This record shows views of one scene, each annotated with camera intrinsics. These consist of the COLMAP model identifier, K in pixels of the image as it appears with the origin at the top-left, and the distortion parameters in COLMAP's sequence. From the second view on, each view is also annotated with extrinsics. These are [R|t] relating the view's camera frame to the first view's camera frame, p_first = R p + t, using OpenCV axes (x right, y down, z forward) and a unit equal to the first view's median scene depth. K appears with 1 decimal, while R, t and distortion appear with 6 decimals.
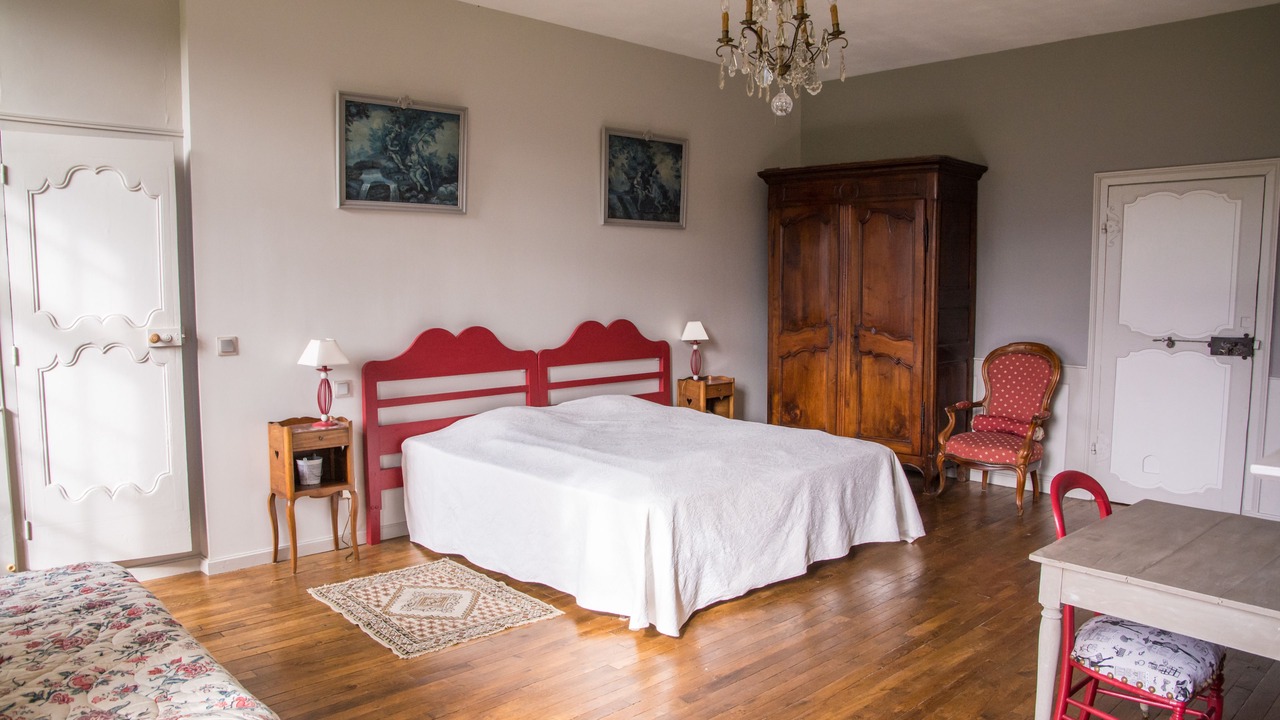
lens RADIAL K [[893.3, 0, 662.8], [0, 893.3, 367.6], [0, 0, 1]] dist [-0.102599, 0.082856]
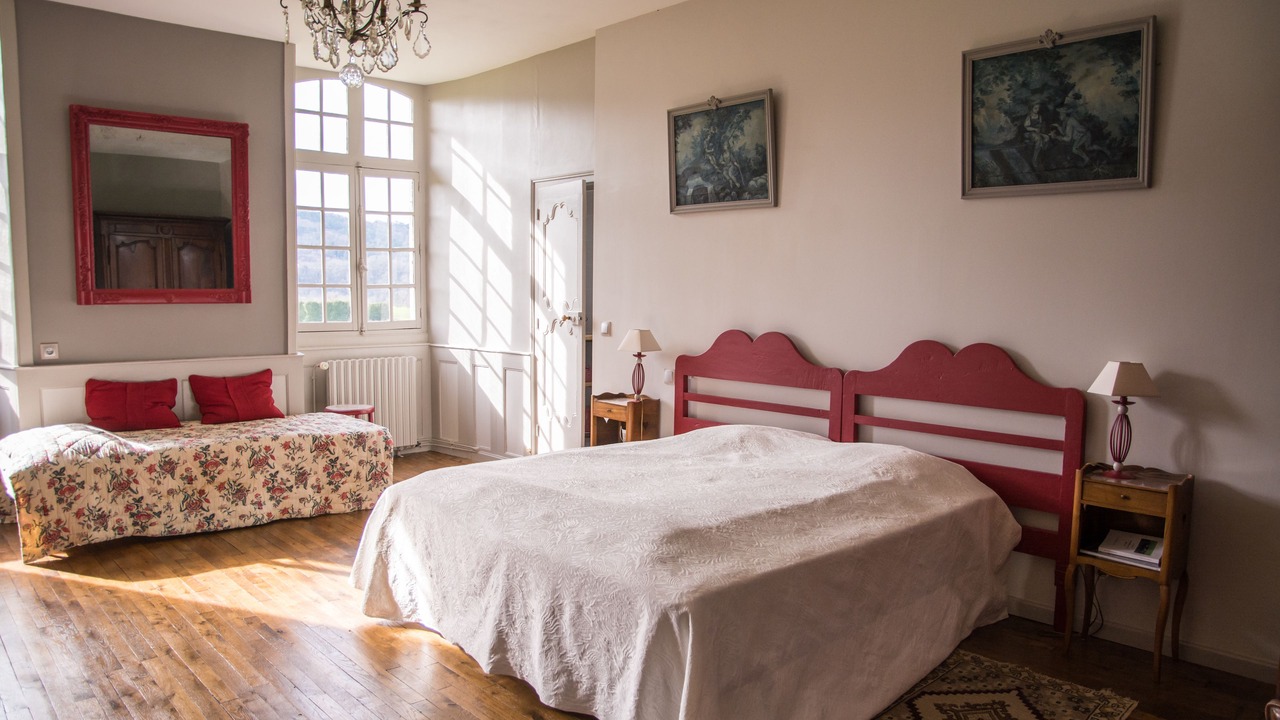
lens RADIAL K [[893.3, 0, 662.8], [0, 893.3, 367.6], [0, 0, 1]] dist [-0.102599, 0.082856]
pose [[-0.000797, 0.081070, -0.996708, 0.713644], [-0.116461, 0.989919, 0.080611, -0.073529], [0.993195, 0.116141, 0.008652, 0.930184]]
